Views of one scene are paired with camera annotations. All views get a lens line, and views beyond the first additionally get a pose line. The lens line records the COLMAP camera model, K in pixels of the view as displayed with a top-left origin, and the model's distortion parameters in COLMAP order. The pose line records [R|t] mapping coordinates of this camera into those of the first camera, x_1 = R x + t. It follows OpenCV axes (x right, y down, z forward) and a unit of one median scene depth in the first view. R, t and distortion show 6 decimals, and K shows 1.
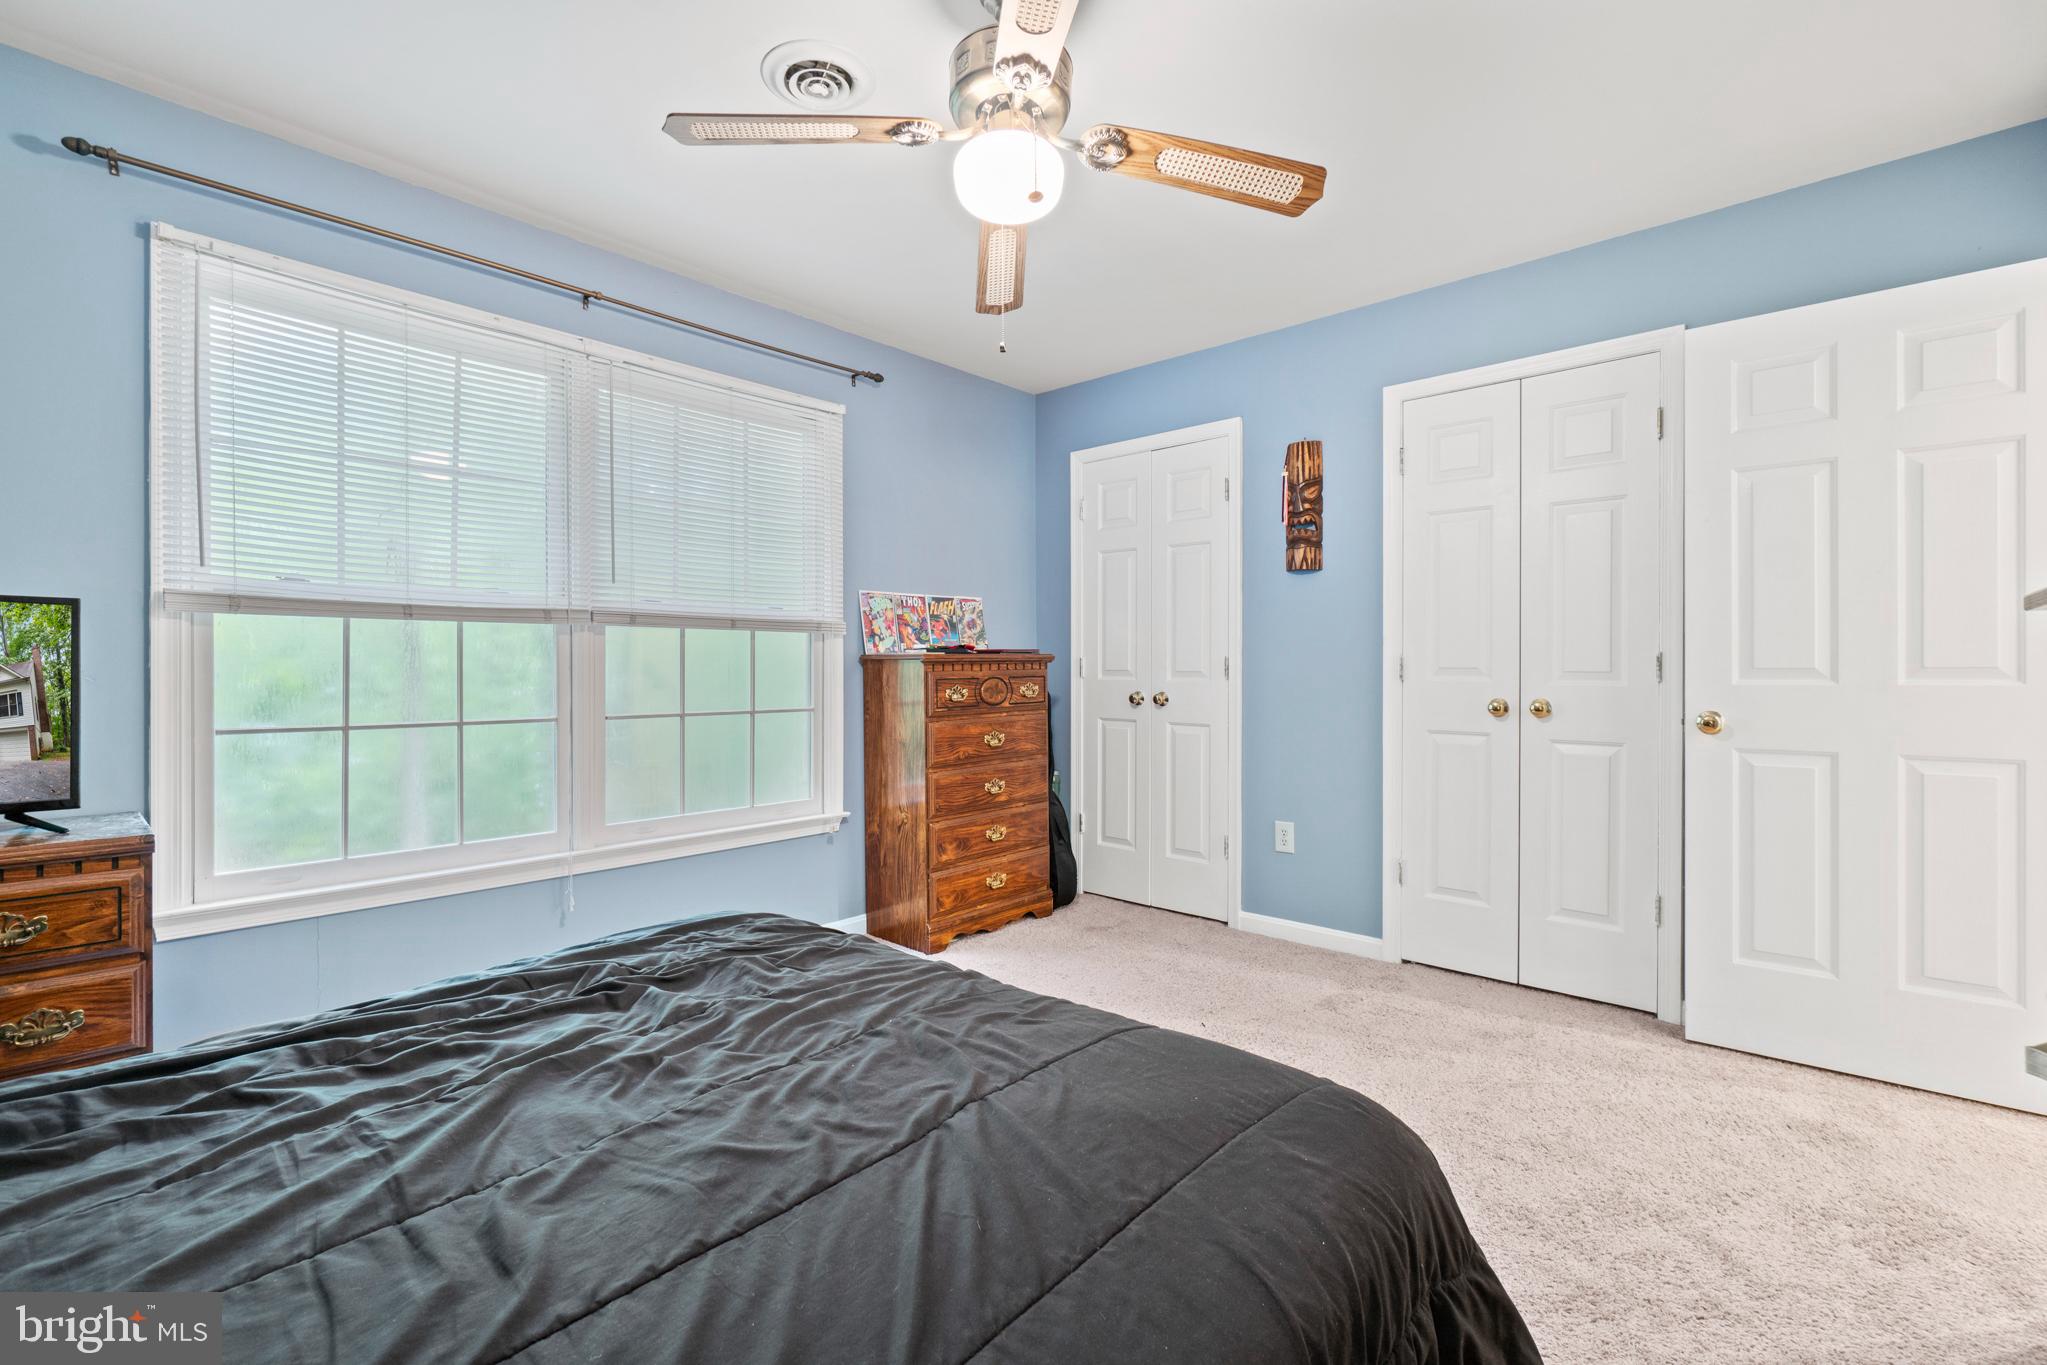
lens RADIAL K [[886.8, 0, 1027.3], [0, 886.8, 672.5], [0, 0, 1]] dist [-0.000758, 0.000041]
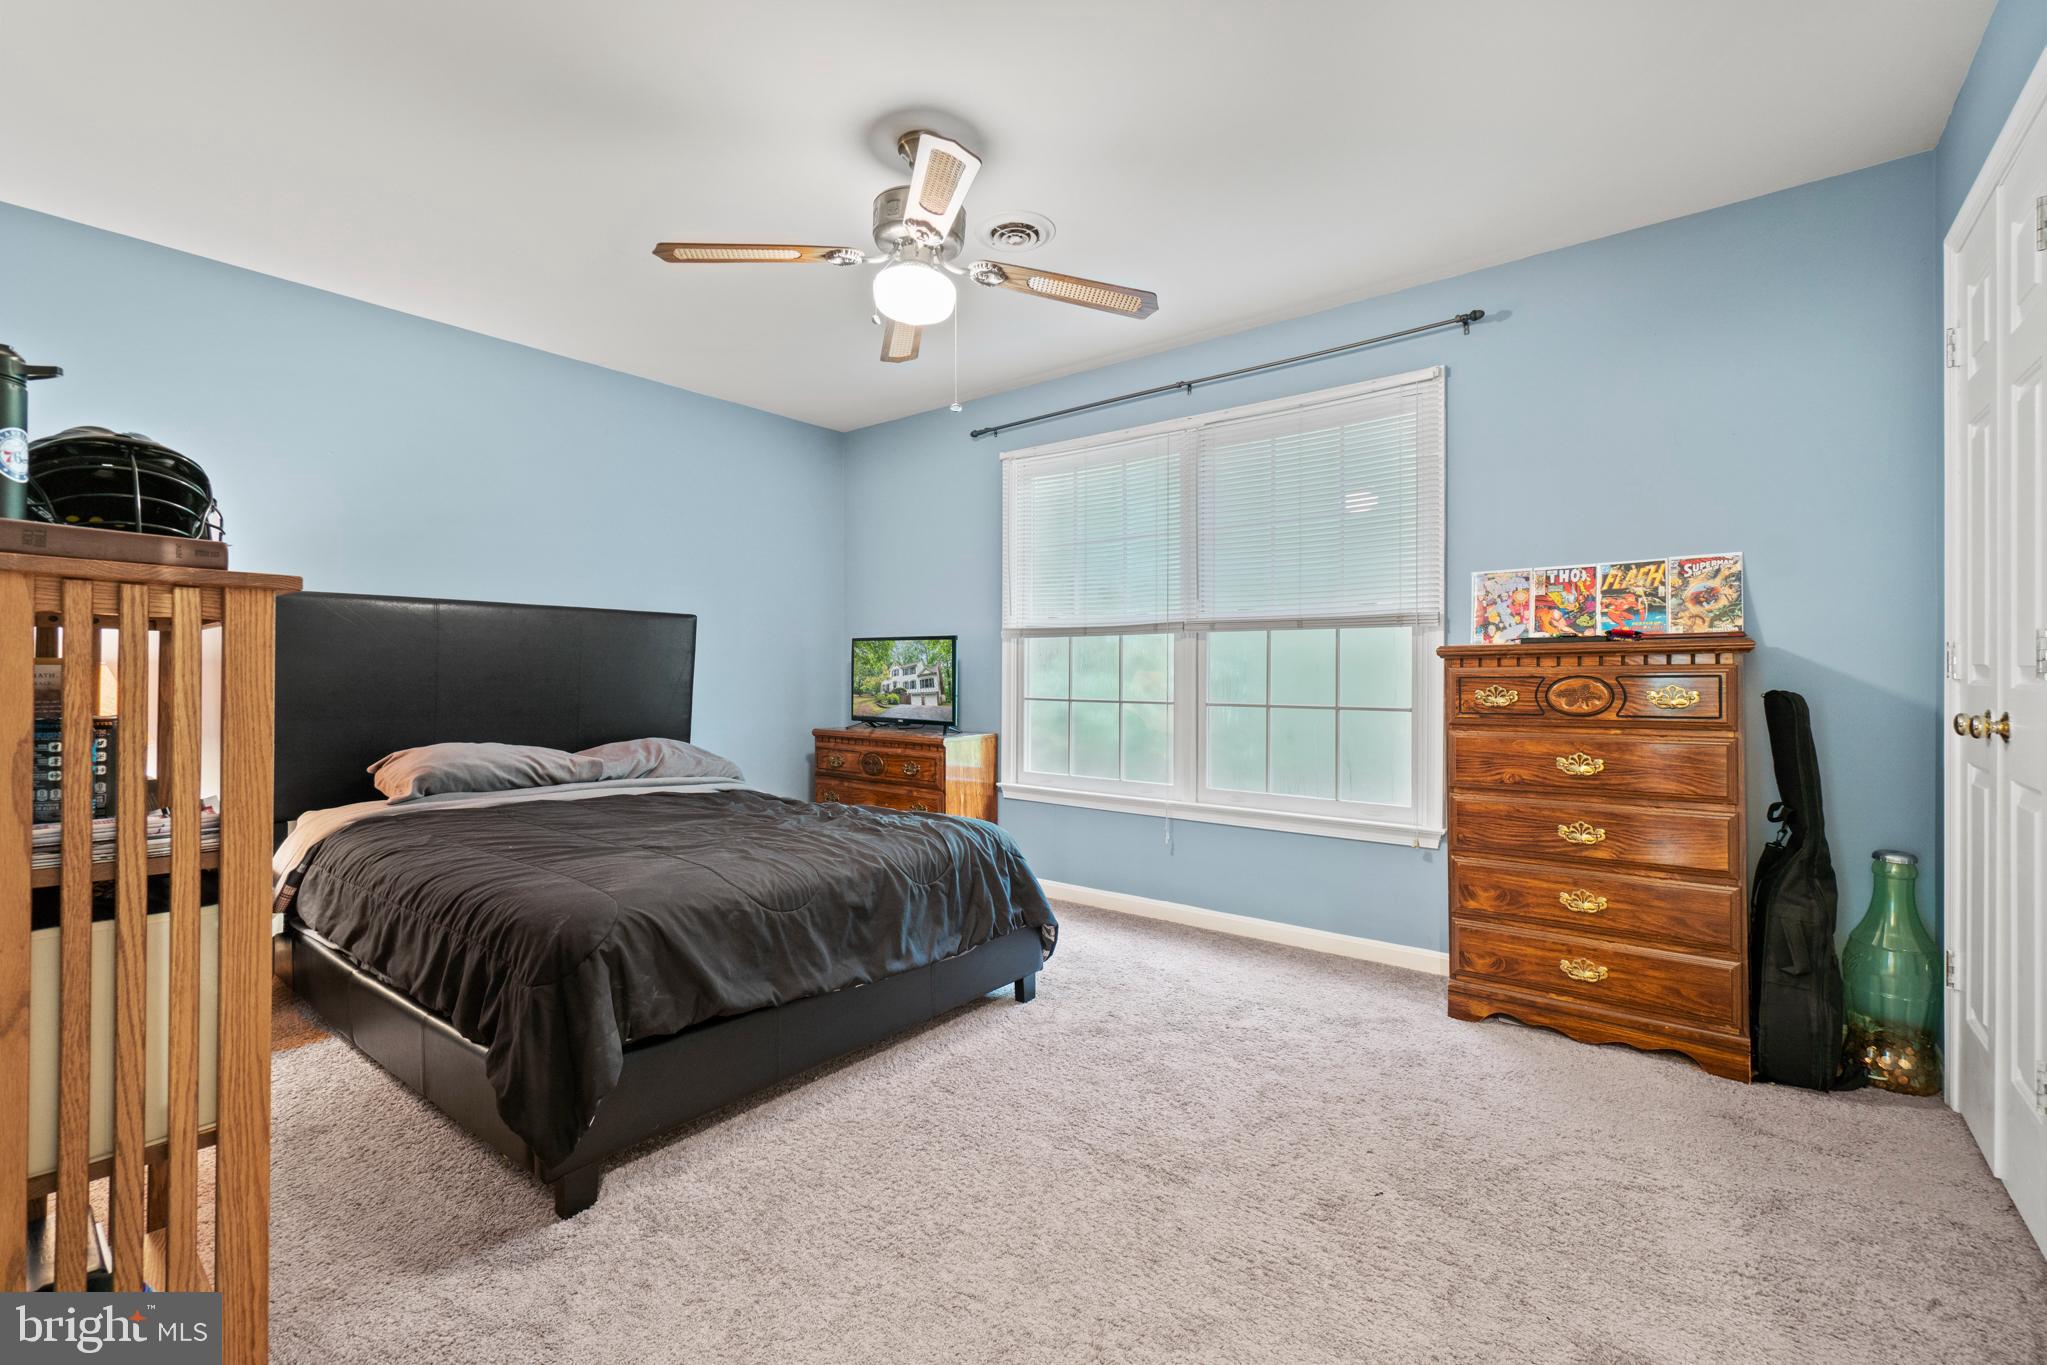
lens RADIAL K [[886.8, 0, 1027.3], [0, 886.8, 672.5], [0, 0, 1]] dist [-0.000758, 0.000041]
pose [[0.074328, -0.000603, -0.997234, 0.630289], [-0.003735, 0.999993, -0.000883, 0.004981], [0.997227, 0.003790, 0.074325, 0.522084]]
